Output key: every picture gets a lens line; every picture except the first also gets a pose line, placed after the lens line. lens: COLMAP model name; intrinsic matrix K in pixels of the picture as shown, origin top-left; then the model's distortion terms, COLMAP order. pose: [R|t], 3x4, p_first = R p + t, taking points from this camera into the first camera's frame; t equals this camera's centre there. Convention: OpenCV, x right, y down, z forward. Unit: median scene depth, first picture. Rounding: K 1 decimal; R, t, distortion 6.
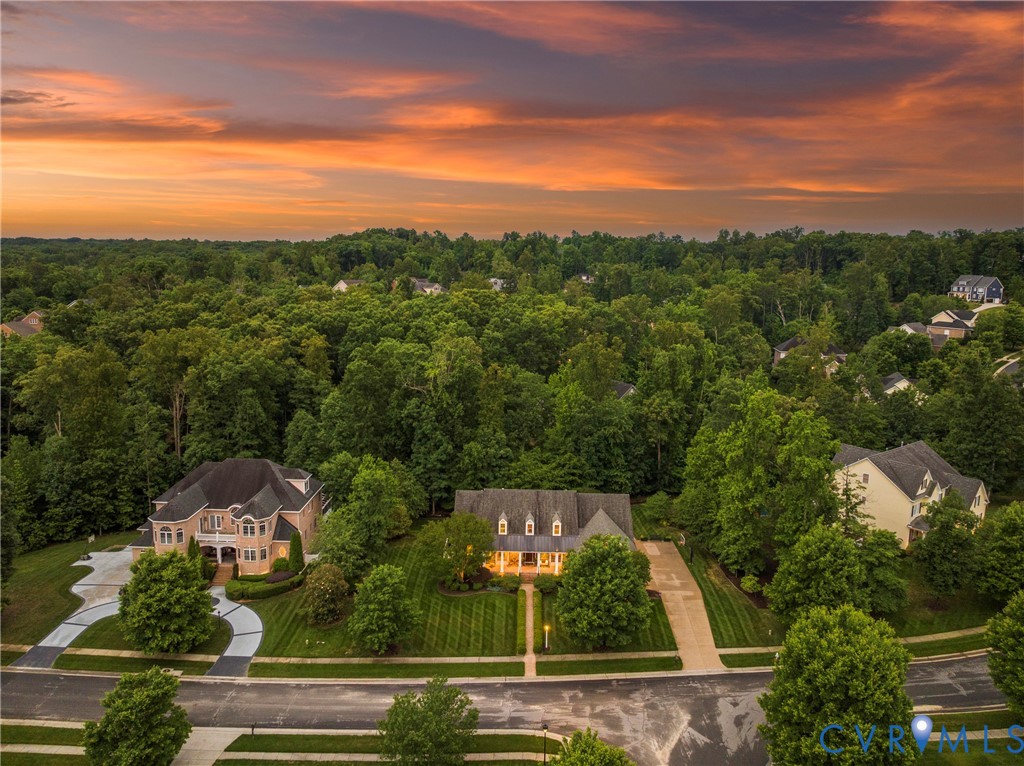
lens RADIAL K [[720.7, 0, 511.9], [0, 720.7, 381.5], [0, 0, 1]] dist [-0.054880, 0.026305]
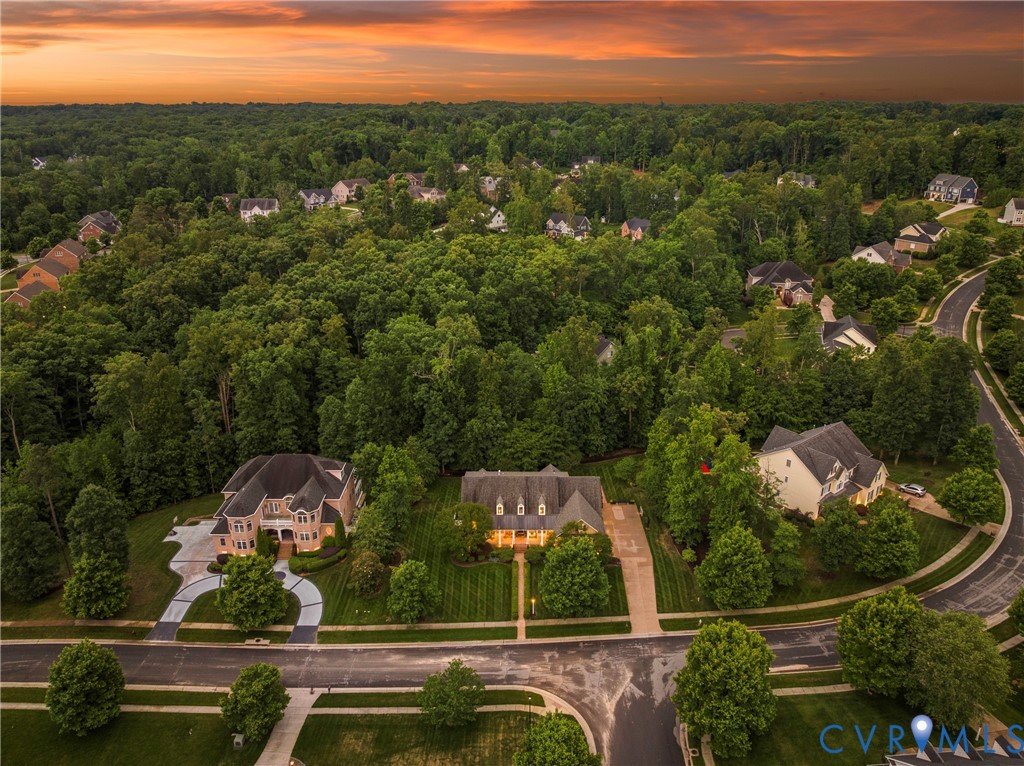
lens RADIAL K [[720.7, 0, 511.8], [0, 720.7, 357.3], [0, 0, 1]] dist [-0.054880, 0.026305]
pose [[0.999790, -0.020486, -0.001071, 0.015607], [0.020295, 0.980209, 0.196920, -0.309169], [-0.002984, -0.196900, 0.980419, -0.197932]]
